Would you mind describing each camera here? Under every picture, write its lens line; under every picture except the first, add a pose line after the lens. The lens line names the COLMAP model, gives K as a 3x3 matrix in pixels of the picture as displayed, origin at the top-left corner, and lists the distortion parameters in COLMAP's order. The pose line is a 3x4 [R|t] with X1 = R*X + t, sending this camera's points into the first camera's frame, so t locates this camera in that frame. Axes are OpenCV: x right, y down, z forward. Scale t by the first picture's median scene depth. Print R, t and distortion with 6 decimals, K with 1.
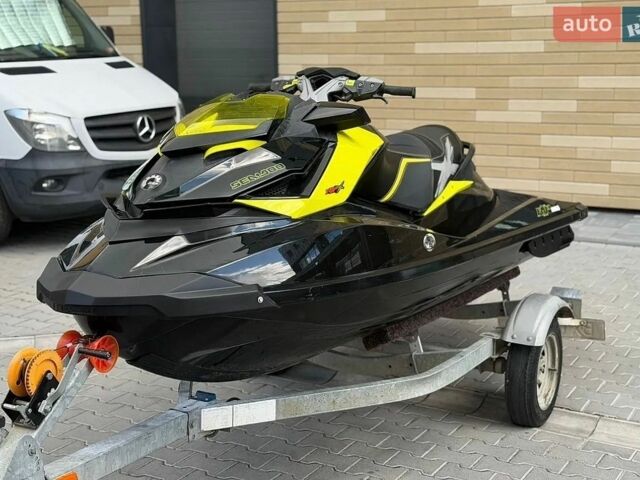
lens RADIAL K [[969.6, 0, 320.0], [0, 969.6, 240.0], [0, 0, 1]] dist [0.111454, -0.023549]
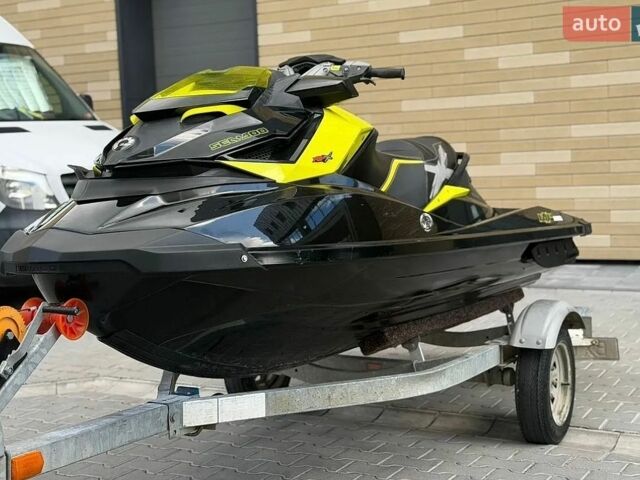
lens RADIAL K [[998.2, 0, 320.0], [0, 998.2, 240.0], [0, 0, 1]] dist [0.105635, -0.002199]
pose [[0.999435, -0.031638, 0.011317, -0.000294], [0.032741, 0.992668, -0.116355, 0.108983], [-0.007552, 0.116660, 0.993143, 0.045696]]
